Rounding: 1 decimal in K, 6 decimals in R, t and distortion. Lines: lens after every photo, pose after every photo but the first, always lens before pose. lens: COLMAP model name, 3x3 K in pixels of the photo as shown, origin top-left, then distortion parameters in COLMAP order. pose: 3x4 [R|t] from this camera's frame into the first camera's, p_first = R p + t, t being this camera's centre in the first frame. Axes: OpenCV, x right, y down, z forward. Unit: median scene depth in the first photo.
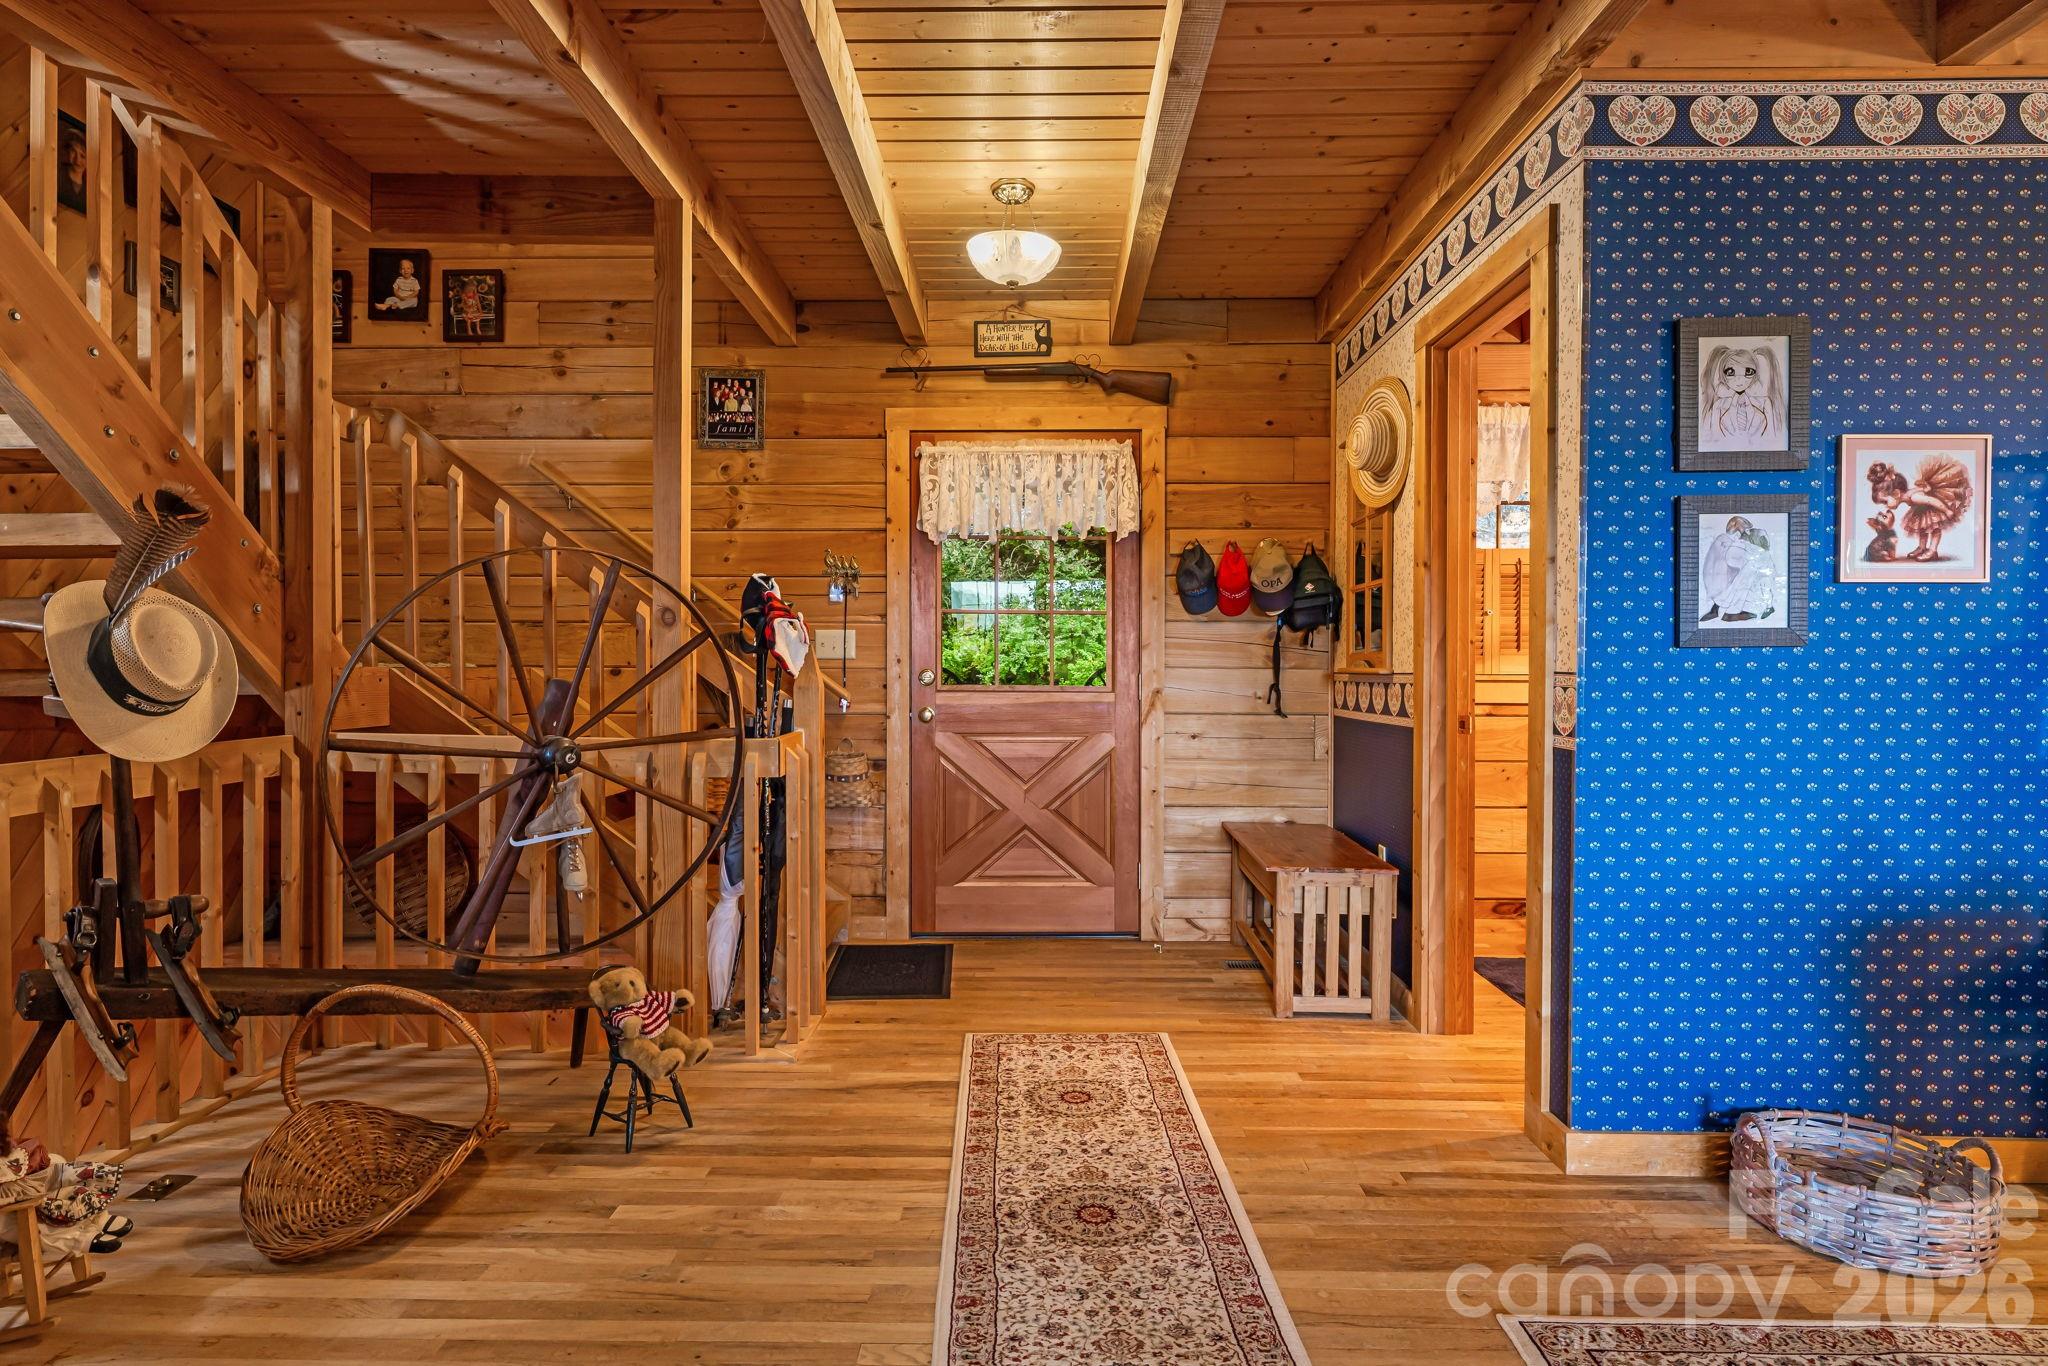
lens RADIAL K [[1042.4, 0, 1026.4], [0, 1042.4, 677.1], [0, 0, 1]] dist [-0.008741, 0.003094]
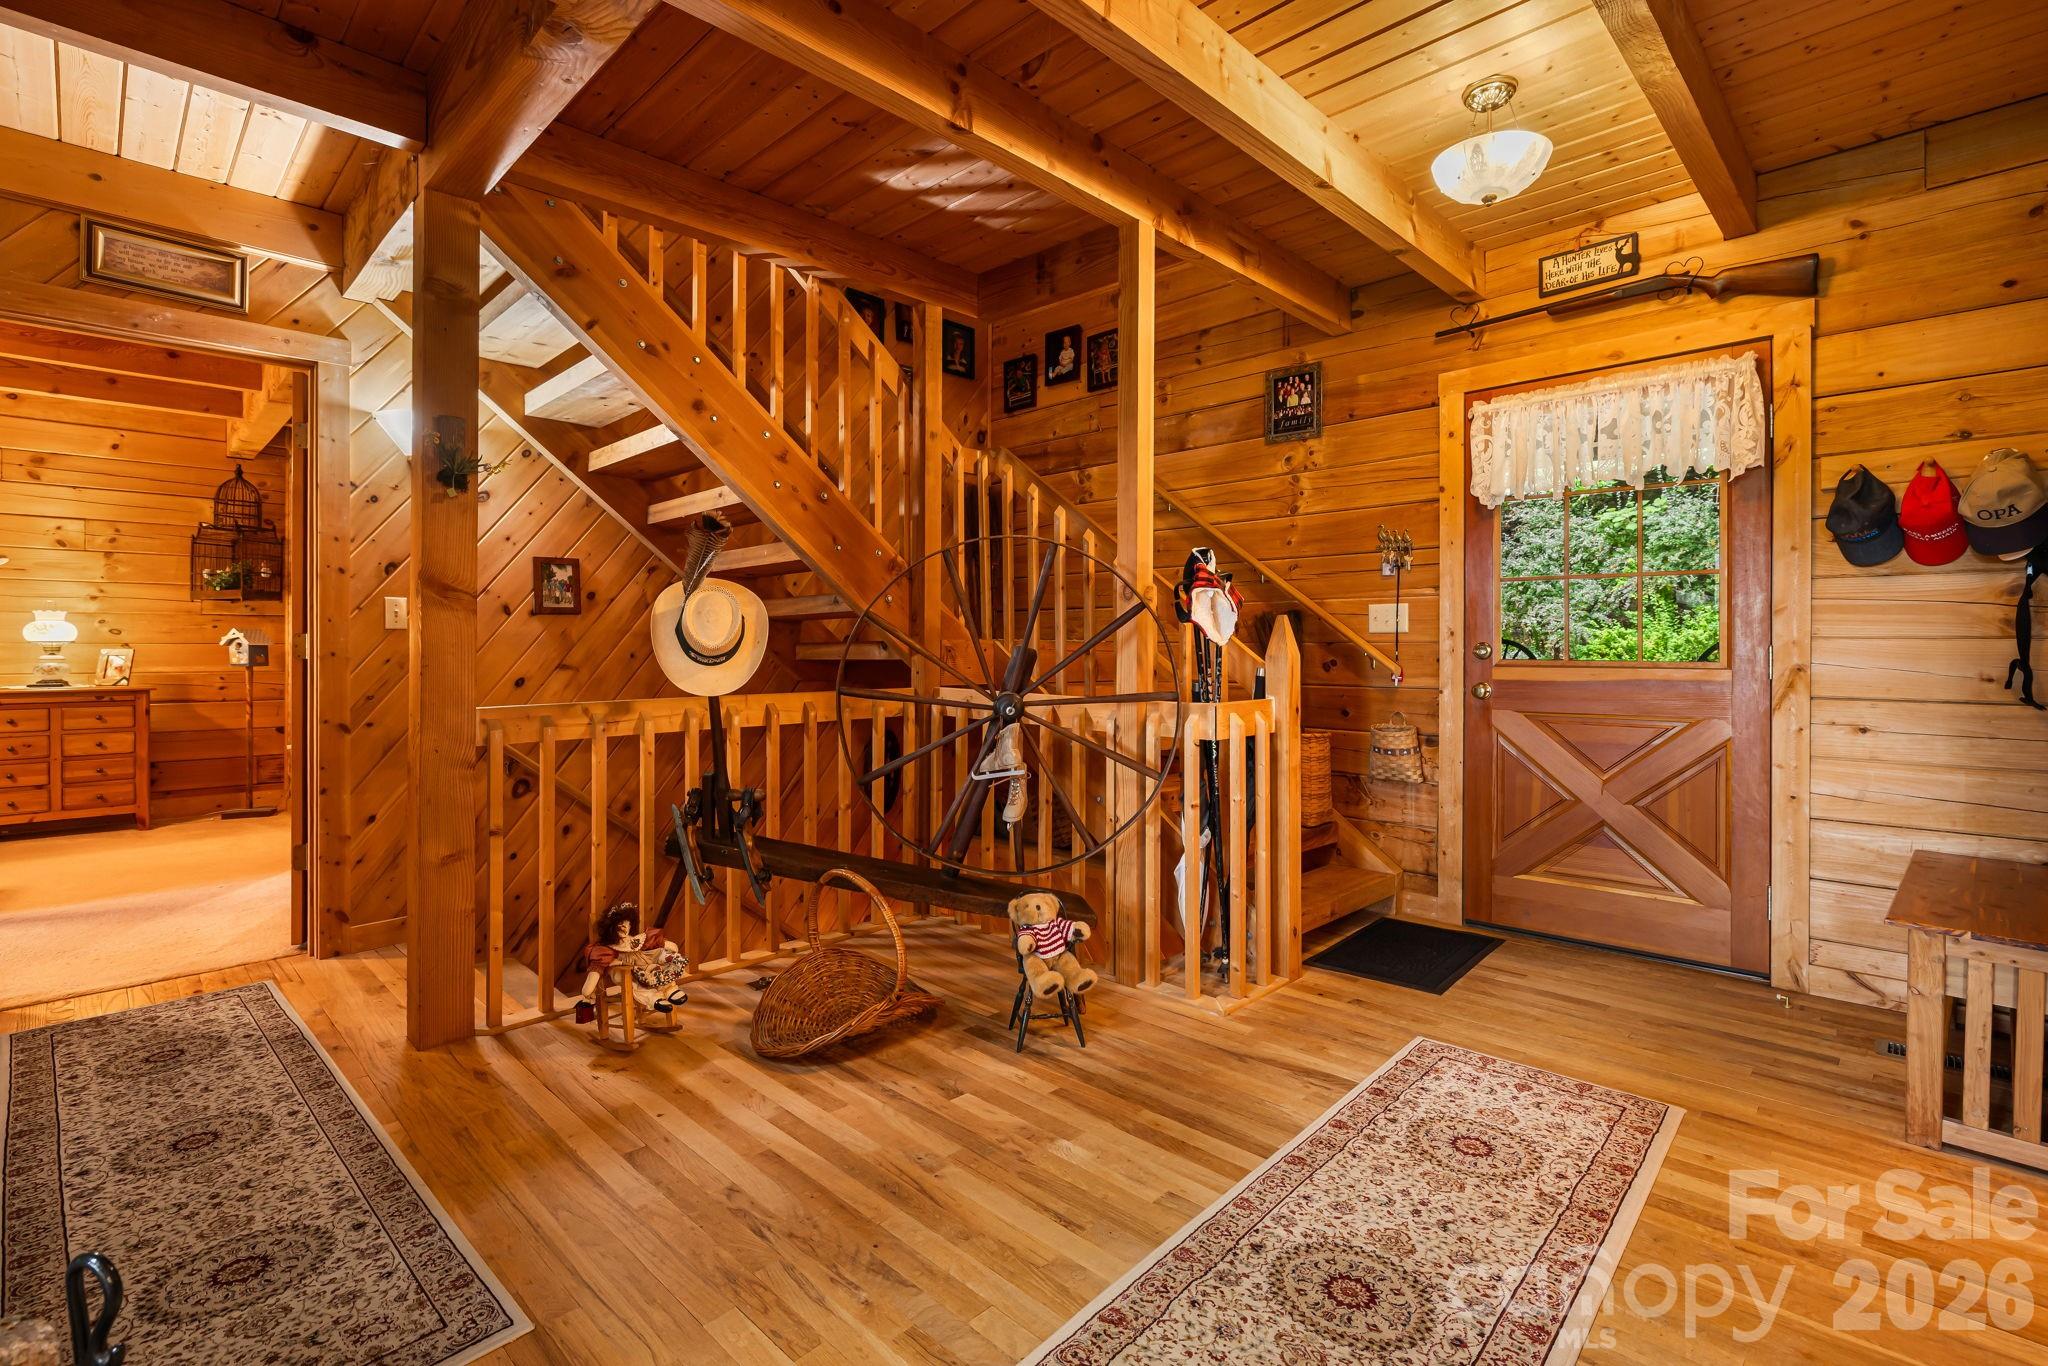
lens RADIAL K [[900.1, 0, 1063.5], [0, 900.1, 654.5], [0, 0, 1]] dist [-0.004770, 0.000013]
pose [[0.748781, 0.001503, -0.662815, 0.213468], [-0.005822, 0.999974, -0.004309, 0.012357], [0.662791, 0.007085, 0.748771, 0.188147]]
